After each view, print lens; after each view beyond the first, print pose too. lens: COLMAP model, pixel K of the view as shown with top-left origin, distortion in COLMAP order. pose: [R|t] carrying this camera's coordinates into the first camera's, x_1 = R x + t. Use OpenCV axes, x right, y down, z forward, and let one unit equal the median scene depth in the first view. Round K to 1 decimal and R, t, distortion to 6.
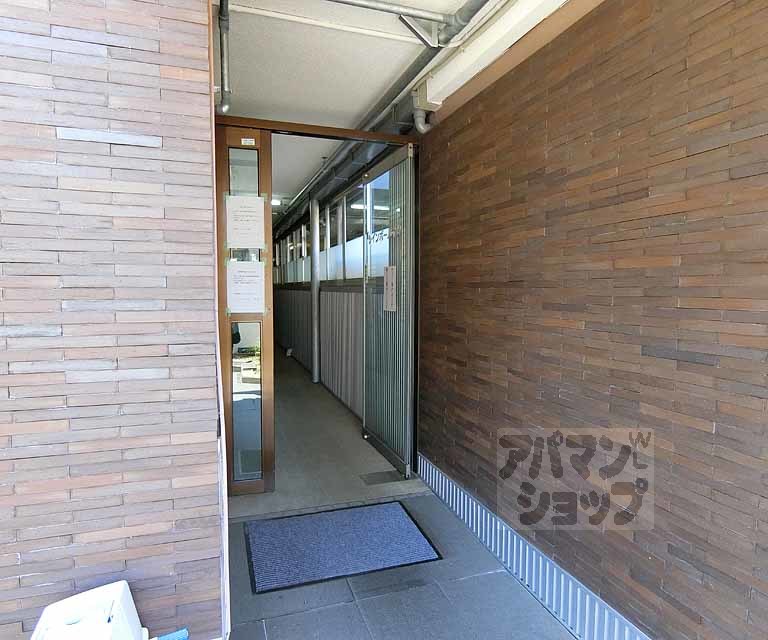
lens RADIAL K [[473.7, 0, 385.1], [0, 473.7, 320.5], [0, 0, 1]] dist [-0.001330, 0.000079]
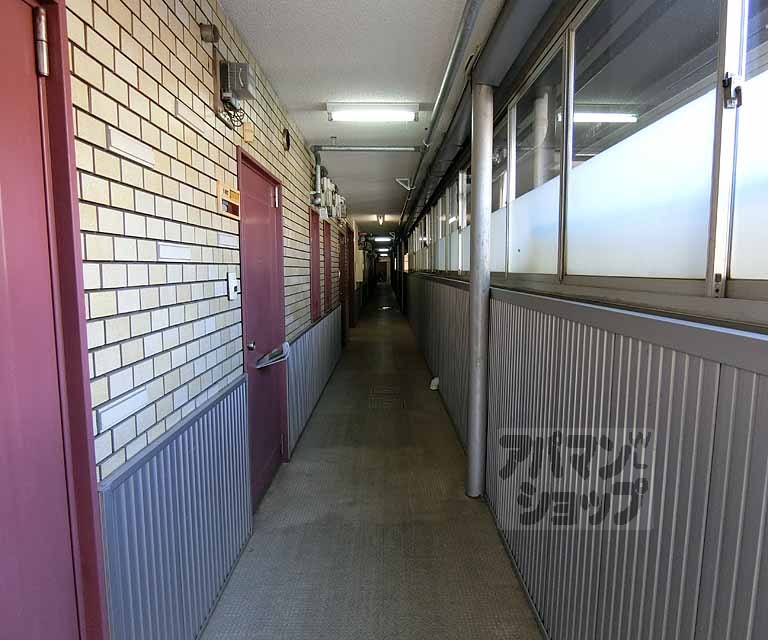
lens RADIAL K [[473.7, 0, 383.7], [0, 473.7, 325.3], [0, 0, 1]] dist [-0.001330, 0.000079]
pose [[0.941638, 0.032484, -0.335057, -0.075780], [-0.015791, 0.998500, 0.052427, -0.053576], [0.336257, -0.044077, 0.940738, 0.507961]]
